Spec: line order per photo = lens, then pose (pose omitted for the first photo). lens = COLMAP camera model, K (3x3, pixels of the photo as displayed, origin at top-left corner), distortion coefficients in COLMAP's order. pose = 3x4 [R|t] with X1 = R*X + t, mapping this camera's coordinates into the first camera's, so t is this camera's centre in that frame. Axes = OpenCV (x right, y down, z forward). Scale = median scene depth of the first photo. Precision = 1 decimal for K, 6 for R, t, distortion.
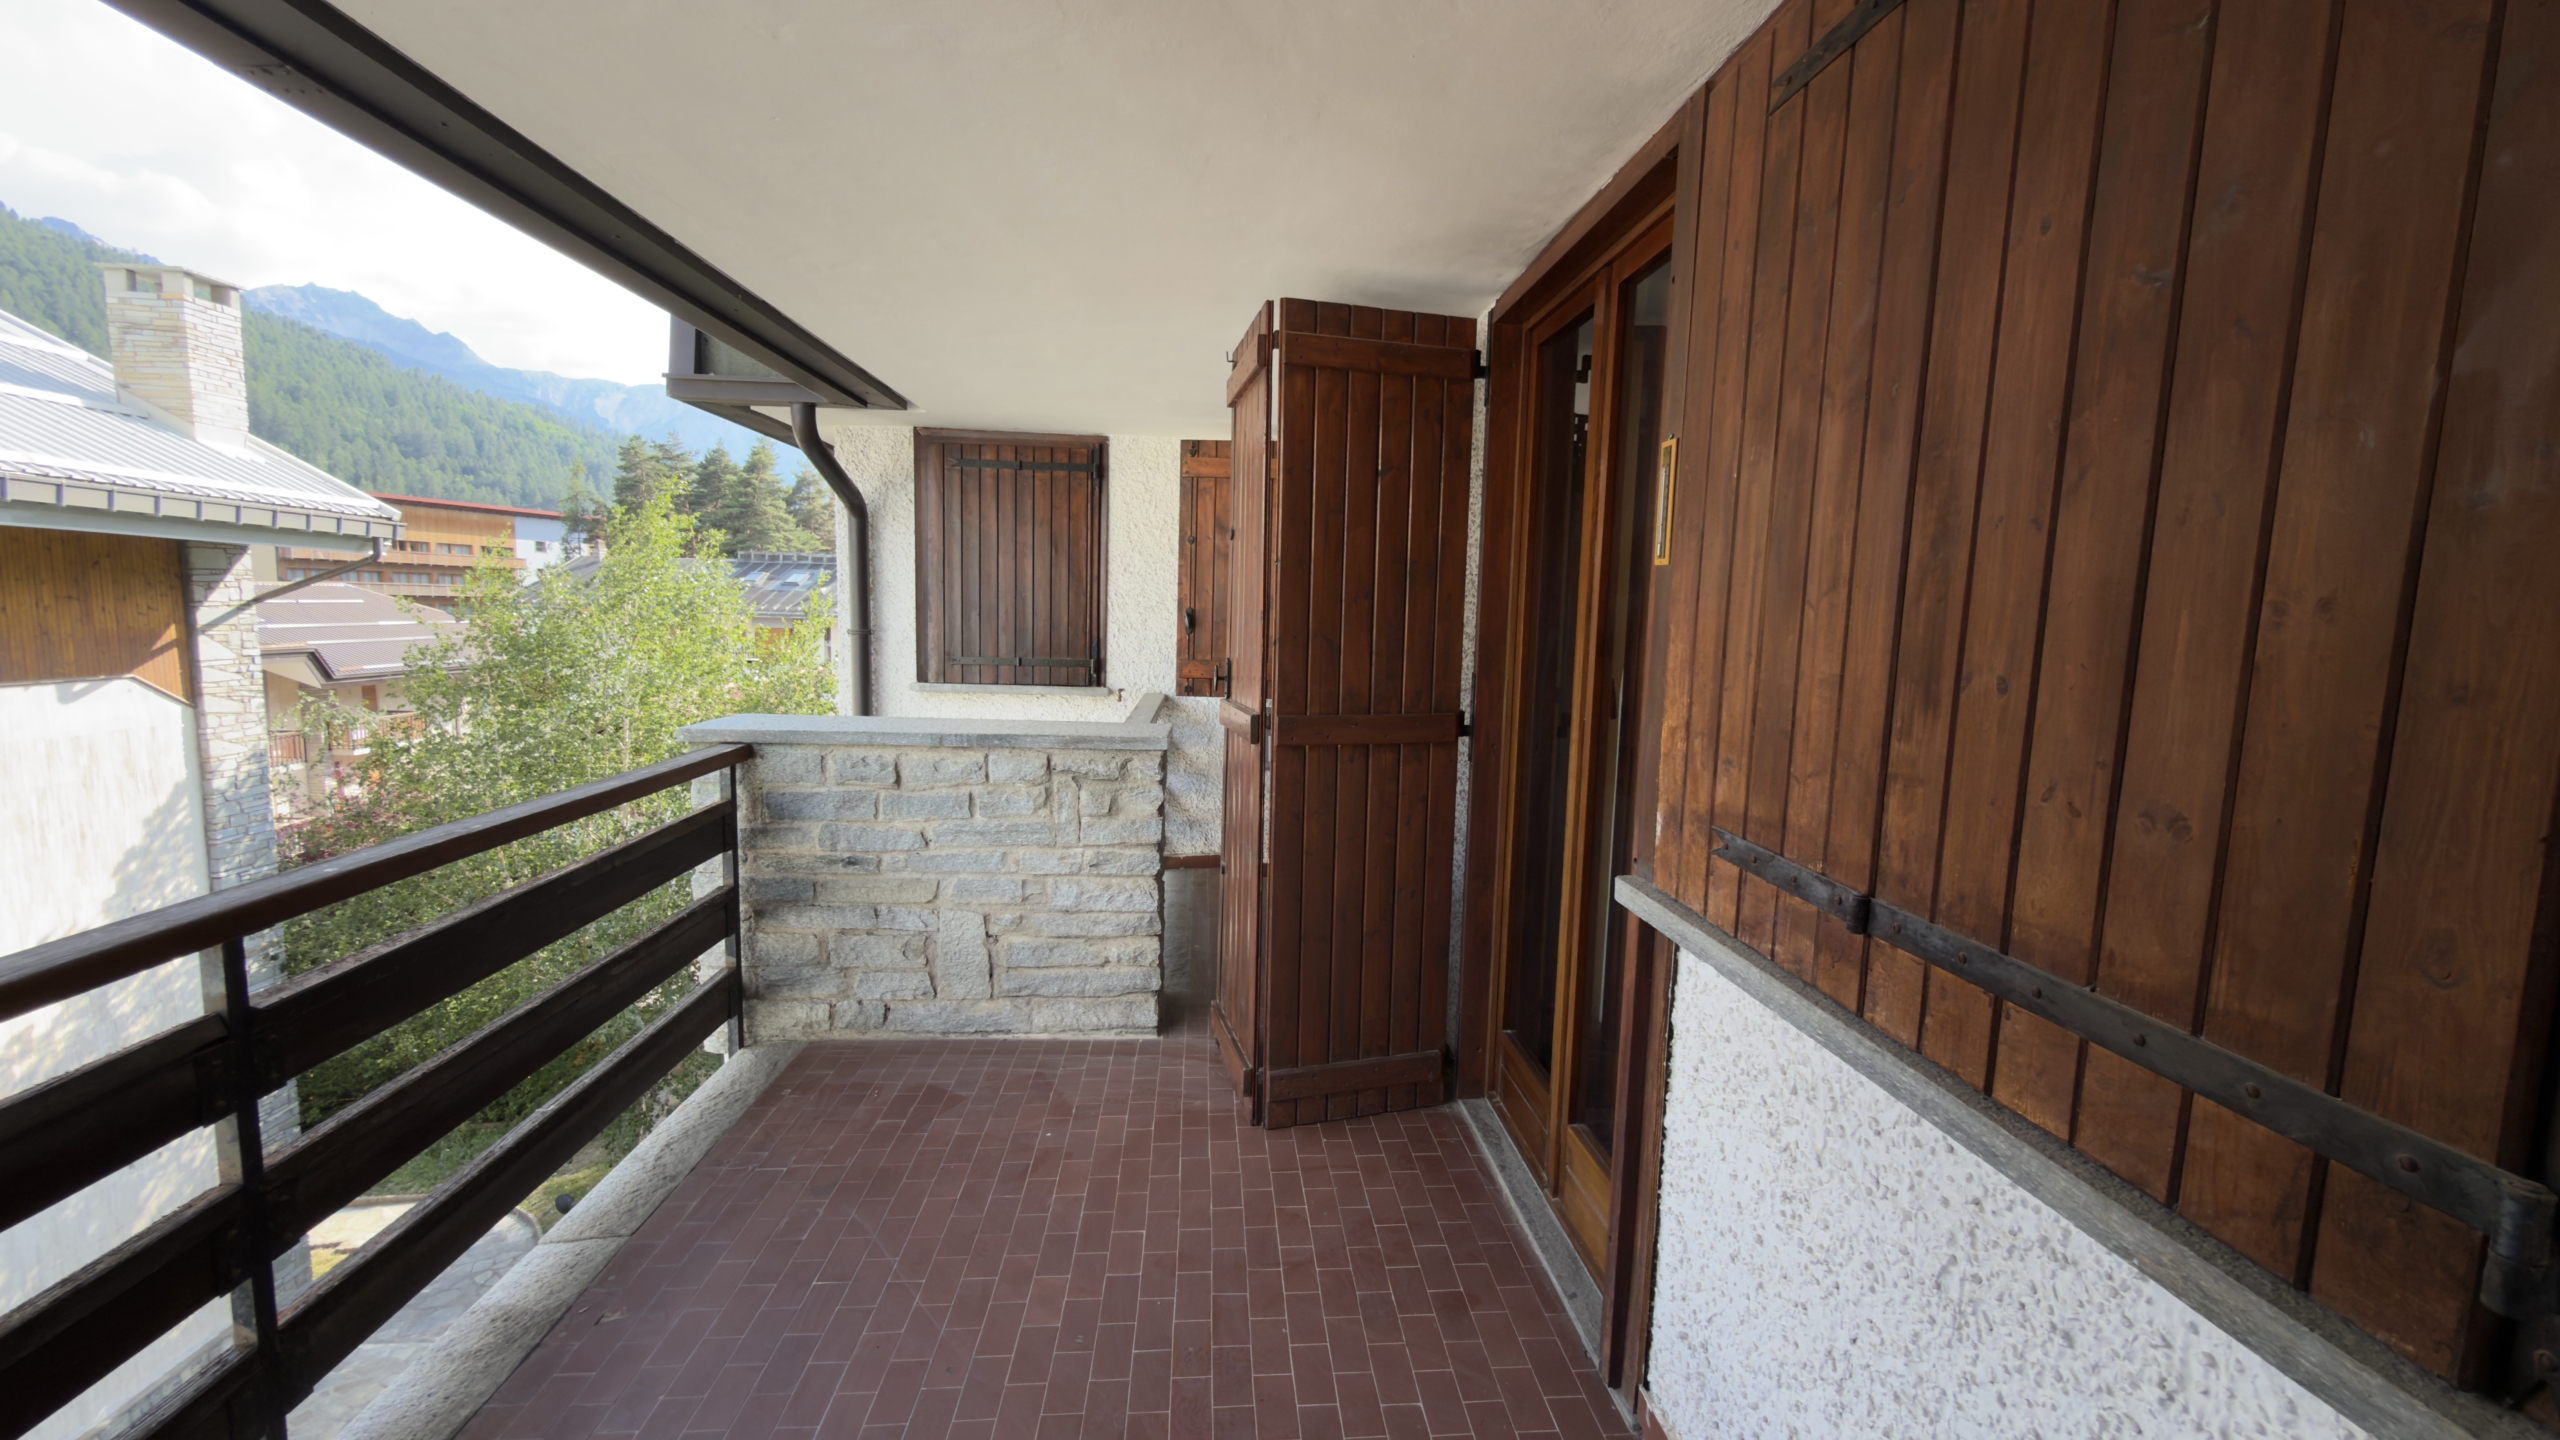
lens RADIAL K [[1016.3, 0, 1275.6], [0, 1016.3, 720.2], [0, 0, 1]] dist [0.000401, -0.000127]
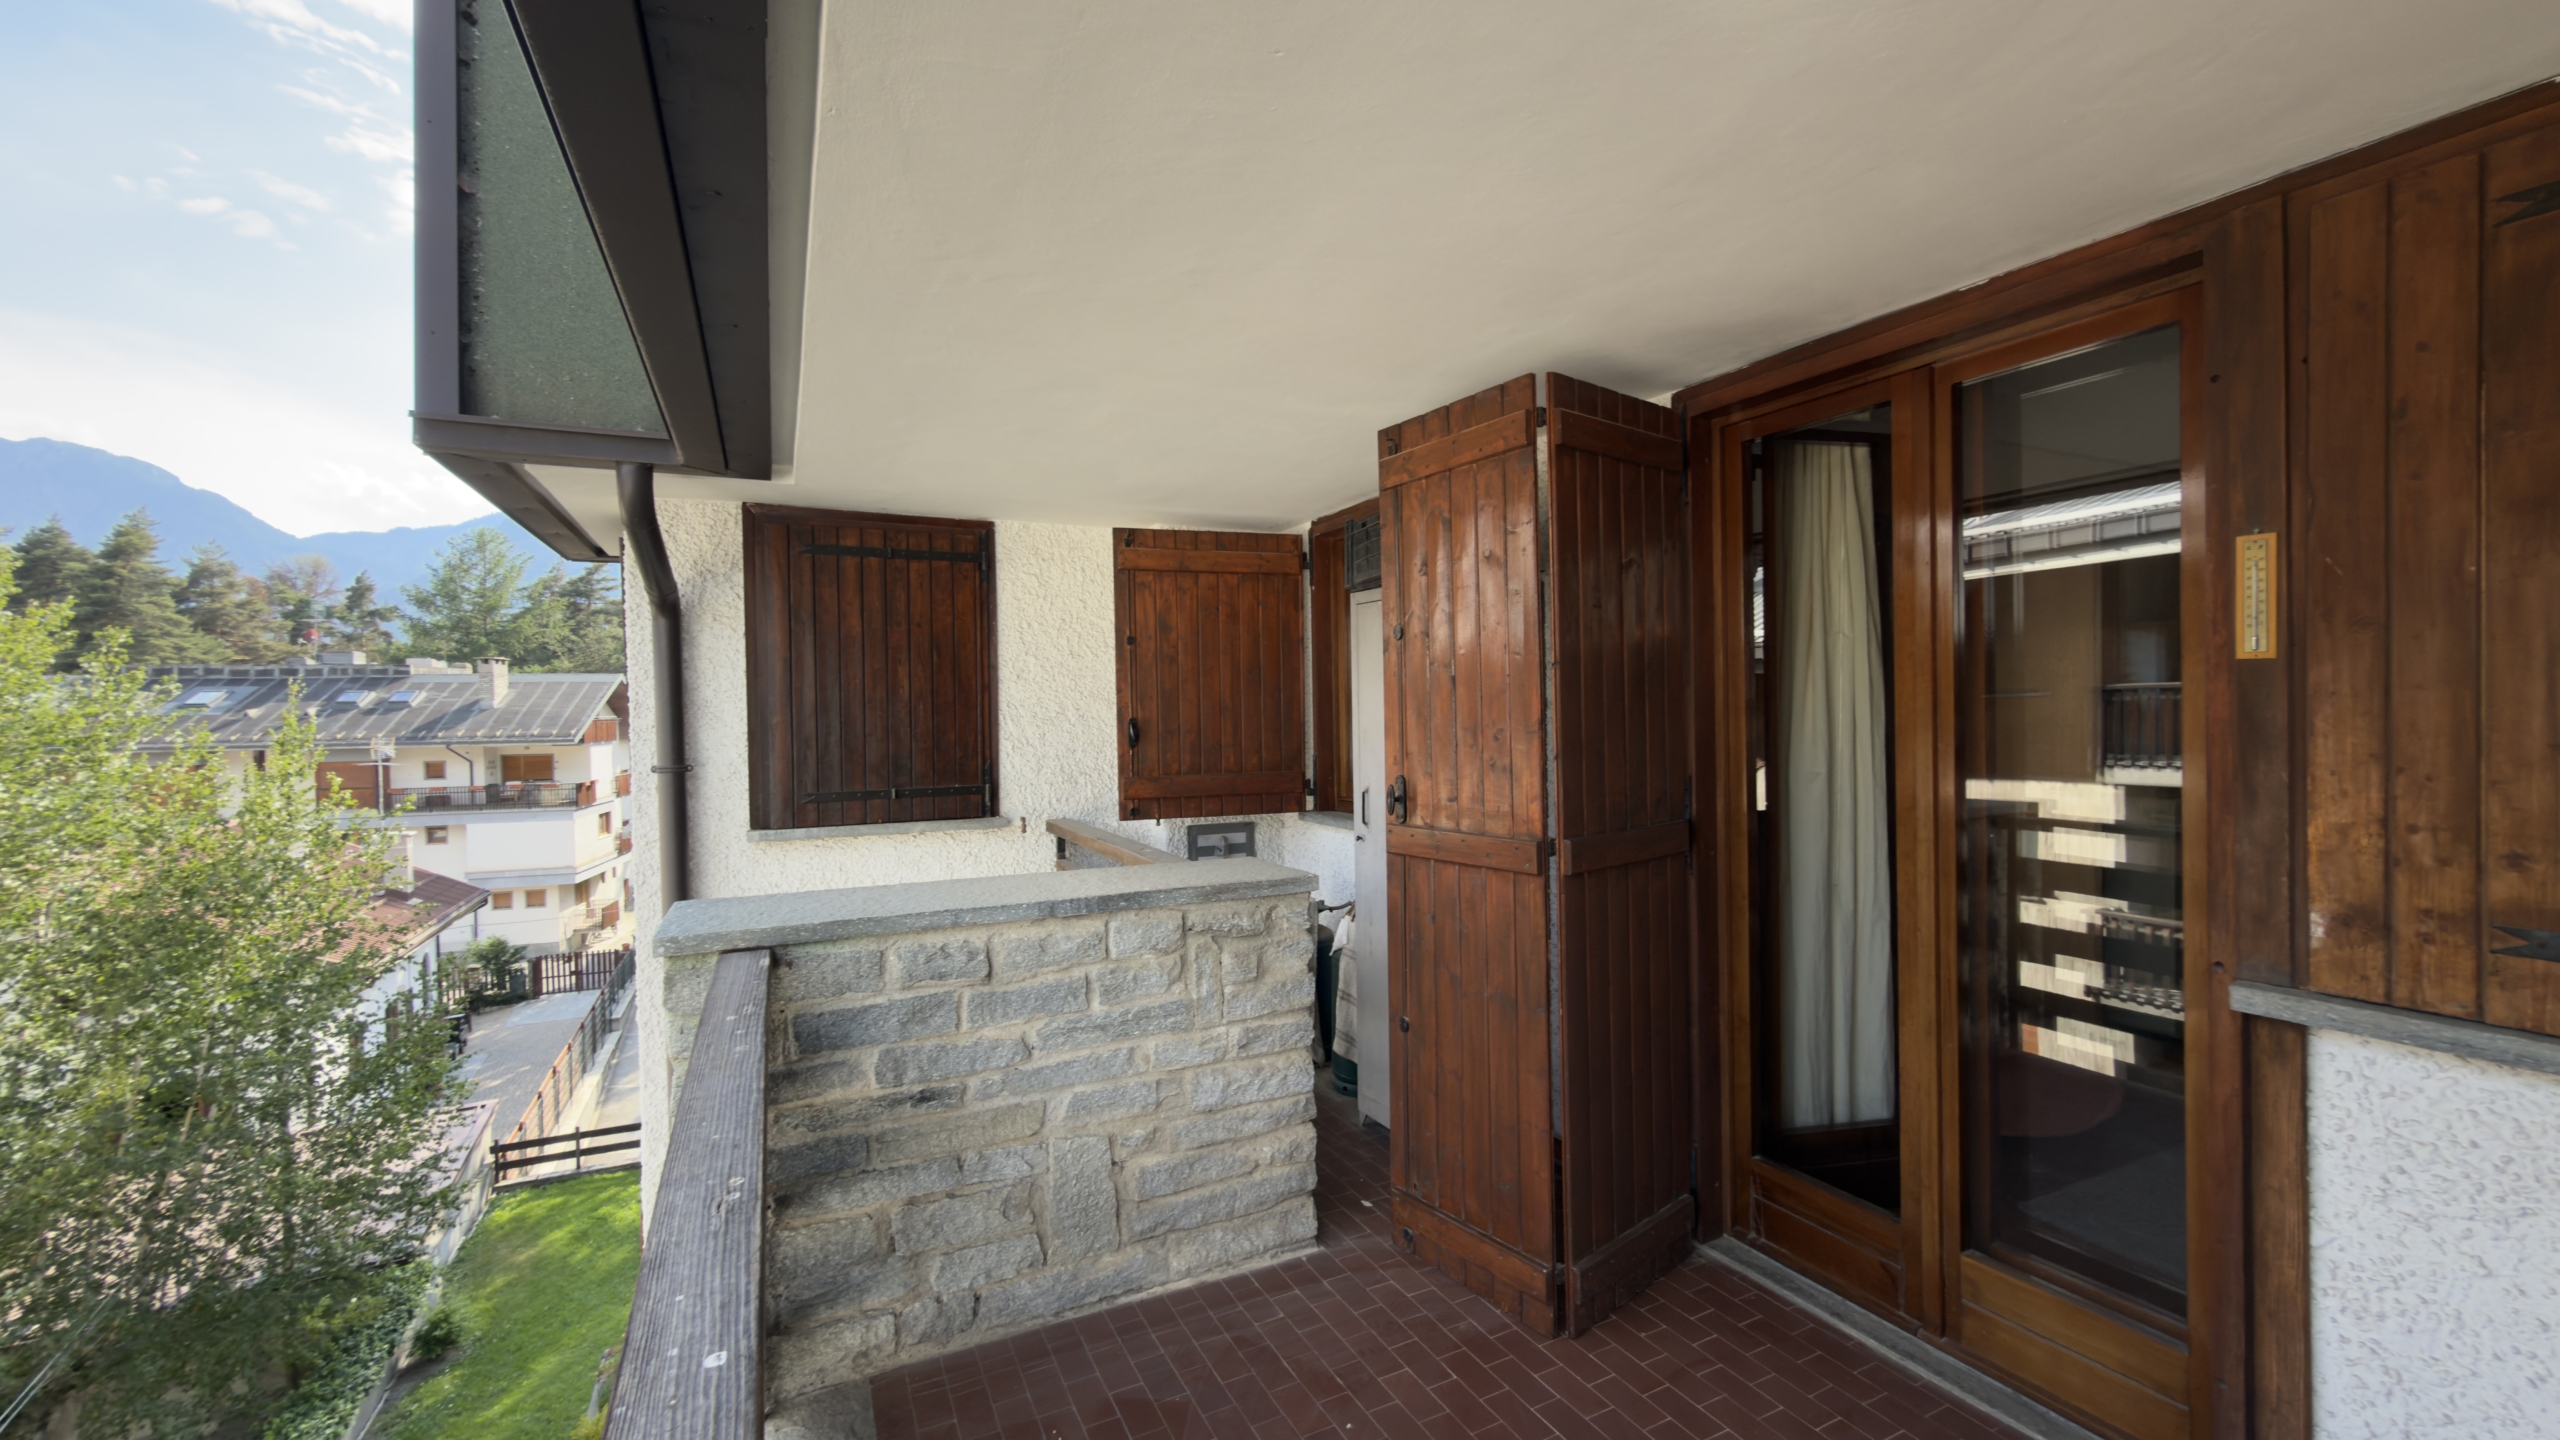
lens RADIAL K [[1016.3, 0, 1281.7], [0, 1016.3, 722.2], [0, 0, 1]] dist [0.000401, -0.000127]
pose [[0.924875, -0.044076, 0.377709, -0.438456], [0.078423, 0.994016, -0.076036, -0.046172], [-0.372097, 0.099944, 0.922797, 0.226498]]
